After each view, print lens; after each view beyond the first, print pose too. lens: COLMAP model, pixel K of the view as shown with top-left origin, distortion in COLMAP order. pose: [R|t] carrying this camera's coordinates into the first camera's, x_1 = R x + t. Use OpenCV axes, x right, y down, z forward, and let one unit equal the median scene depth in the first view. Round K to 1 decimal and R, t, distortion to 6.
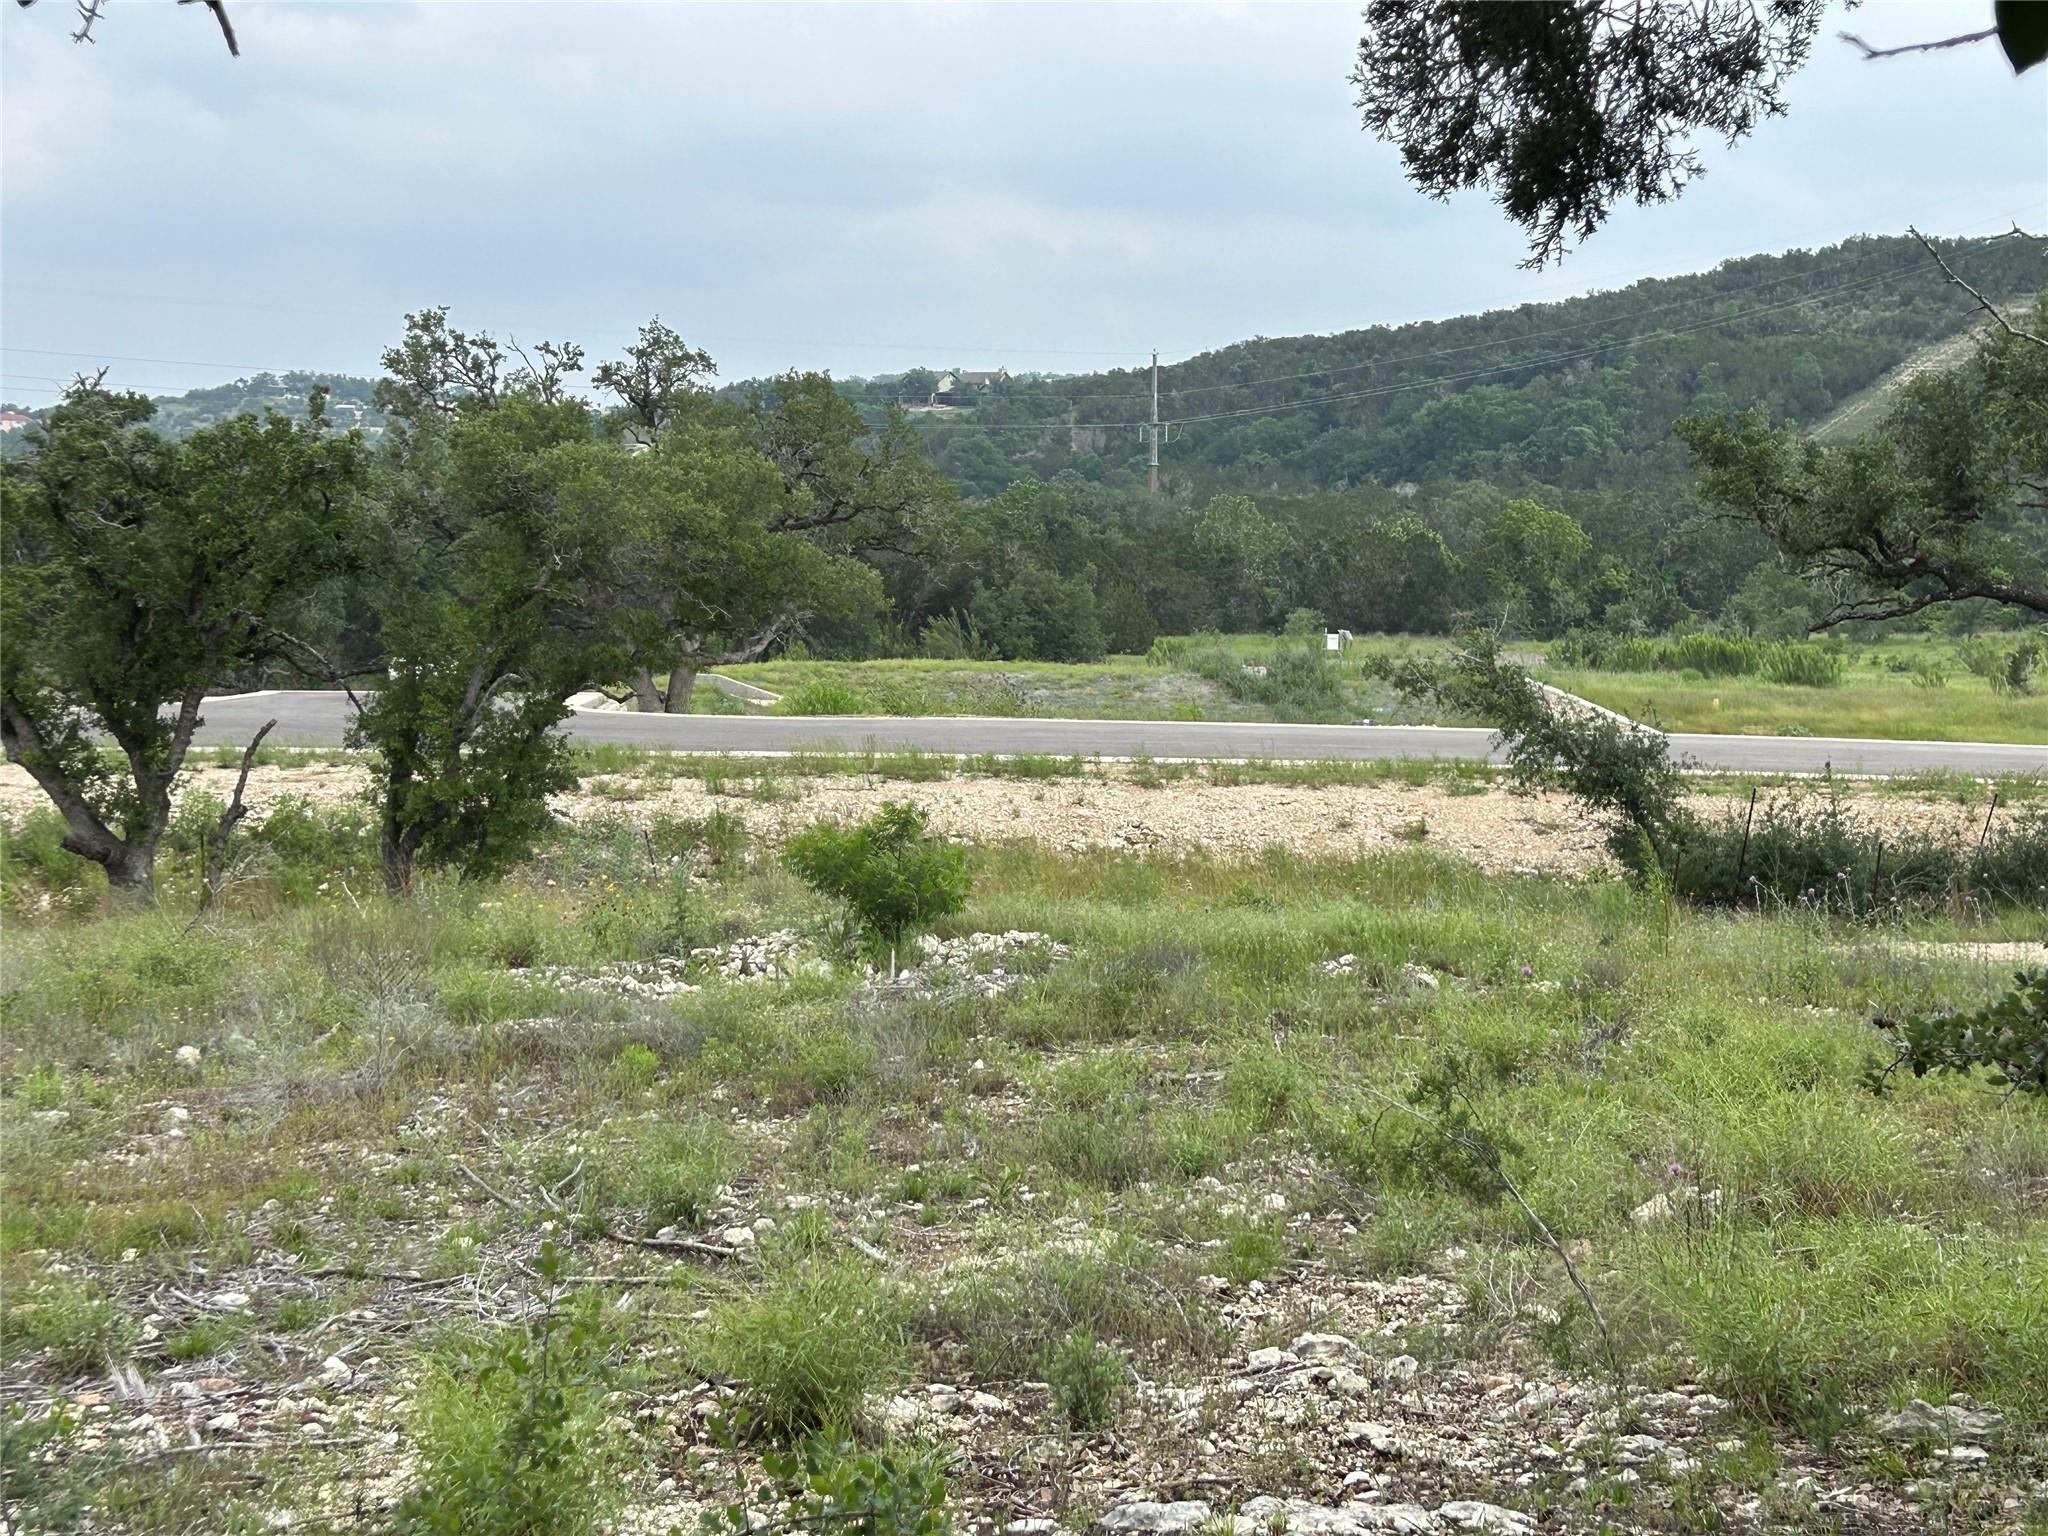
lens RADIAL K [[2939.1, 0, 1018.9], [0, 2939.1, 789.3], [0, 0, 1]] dist [0.261895, -0.983263]
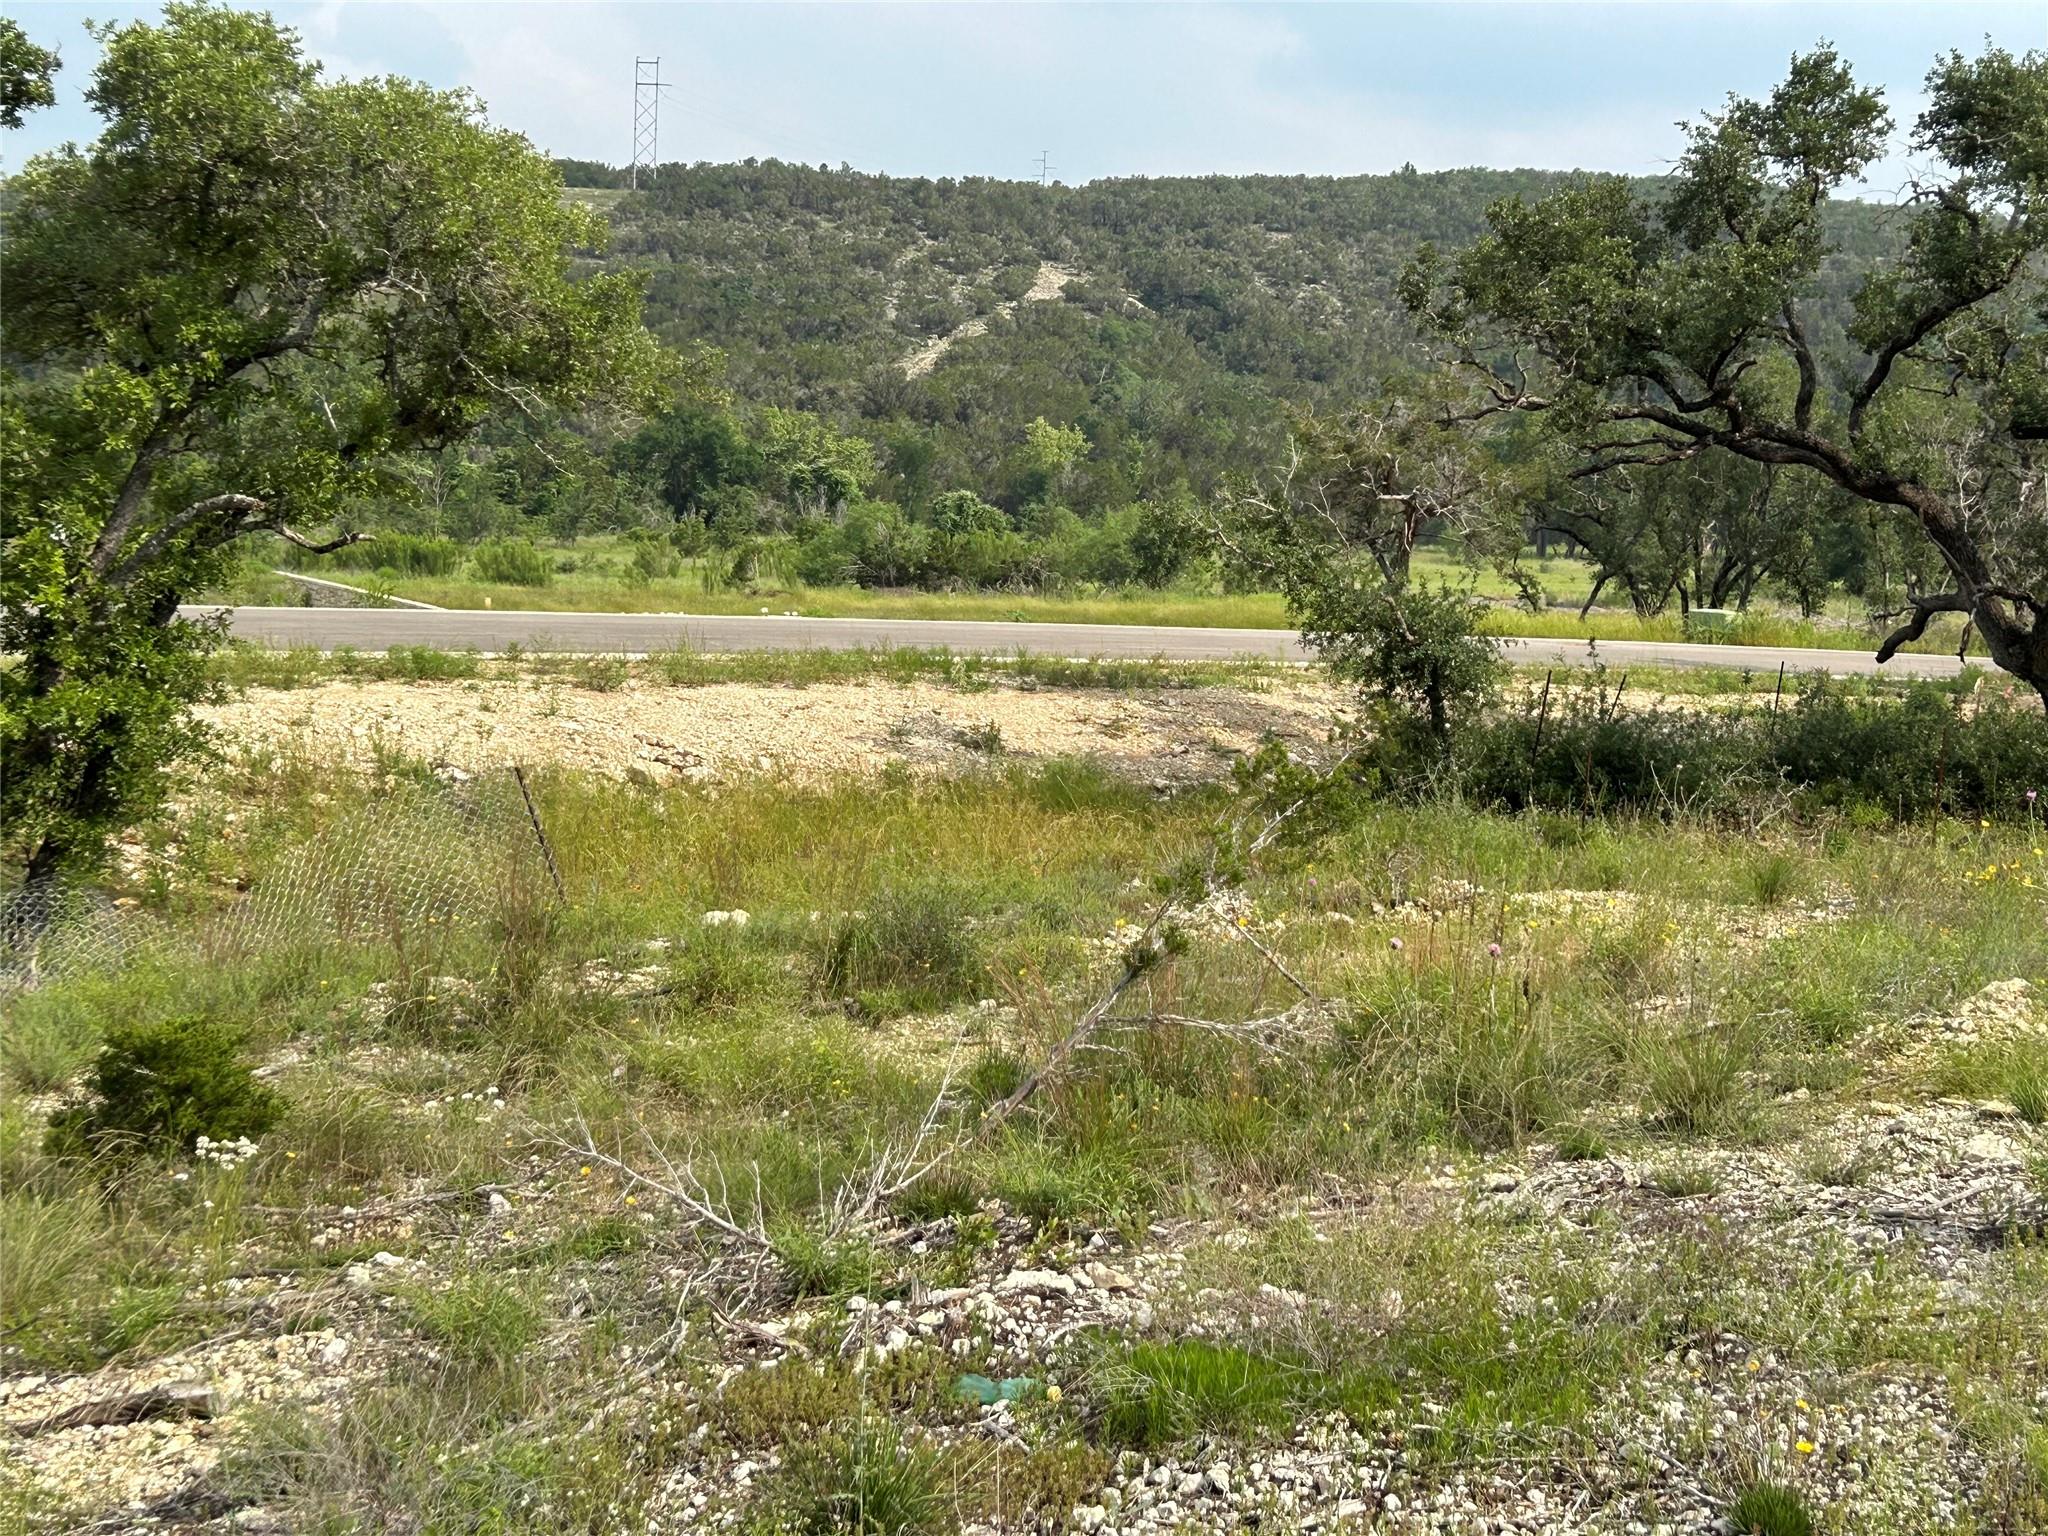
lens RADIAL K [[2935.1, 0, 1024.0], [0, 2935.1, 768.0], [0, 0, 1]] dist [0.257856, -0.922245]
pose [[0.864540, -0.034246, 0.501396, -0.096715], [0.022761, 0.999320, 0.029009, -0.000114], [-0.502049, -0.013667, 0.864731, 0.127630]]
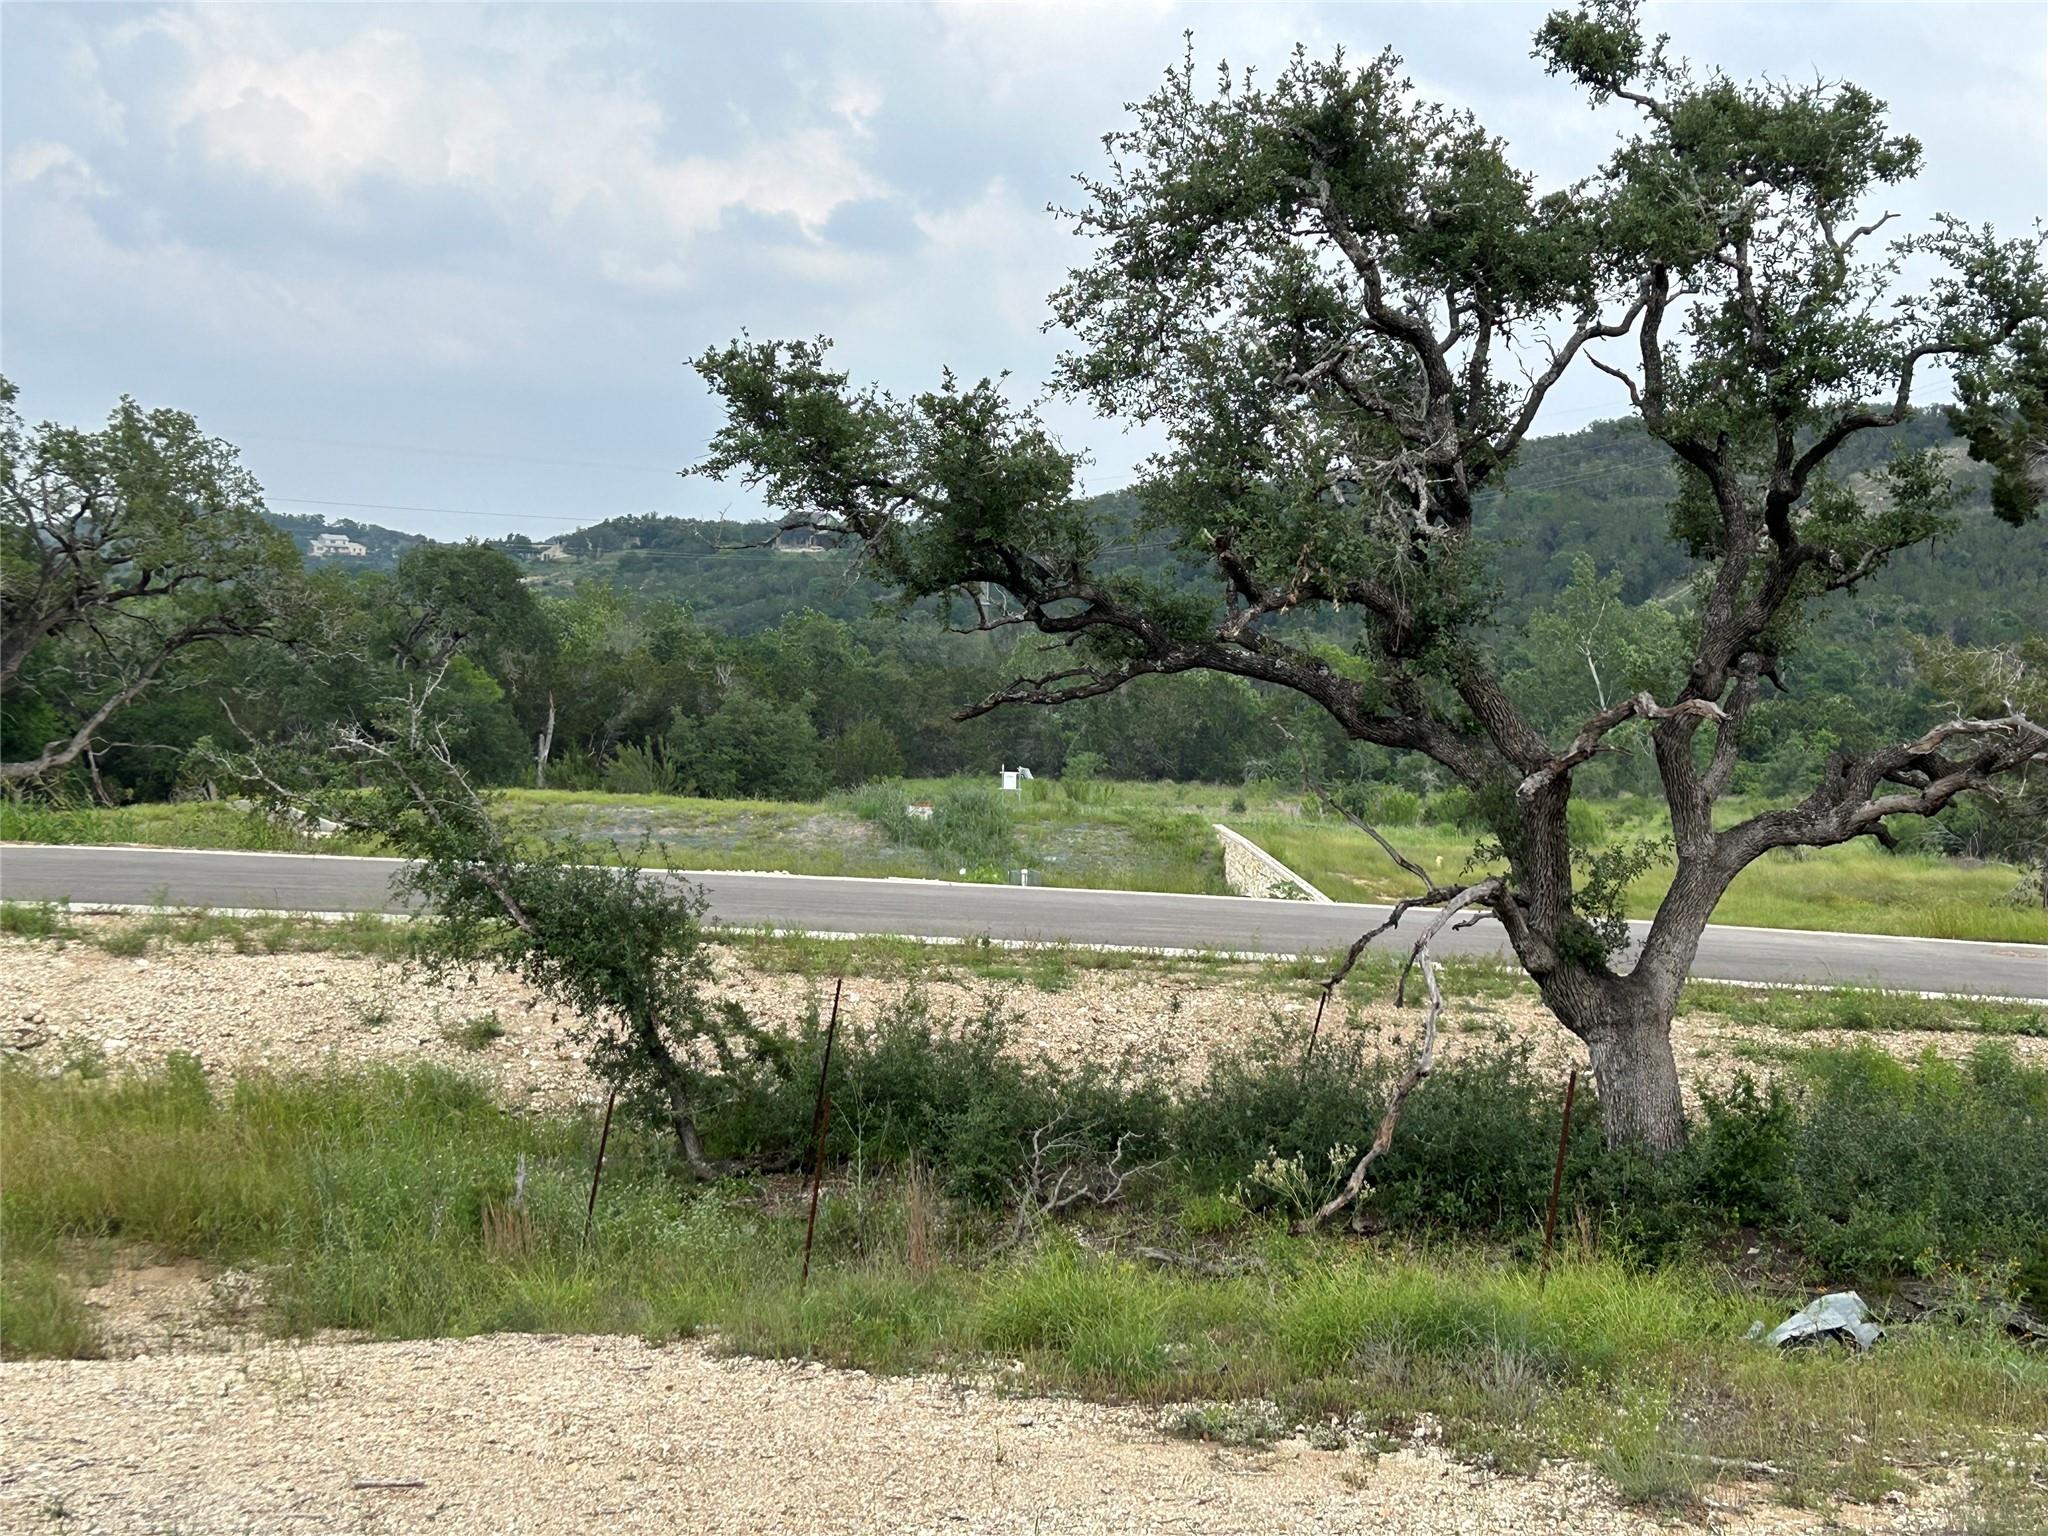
lens RADIAL K [[2939.1, 0, 1018.9], [0, 2939.1, 789.3], [0, 0, 1]] dist [0.261895, -0.983263]
pose [[0.999226, 0.022586, 0.032201, 0.090037], [-0.020925, 0.998479, -0.051017, -0.003063], [-0.033305, 0.050304, 0.998178, 0.139045]]
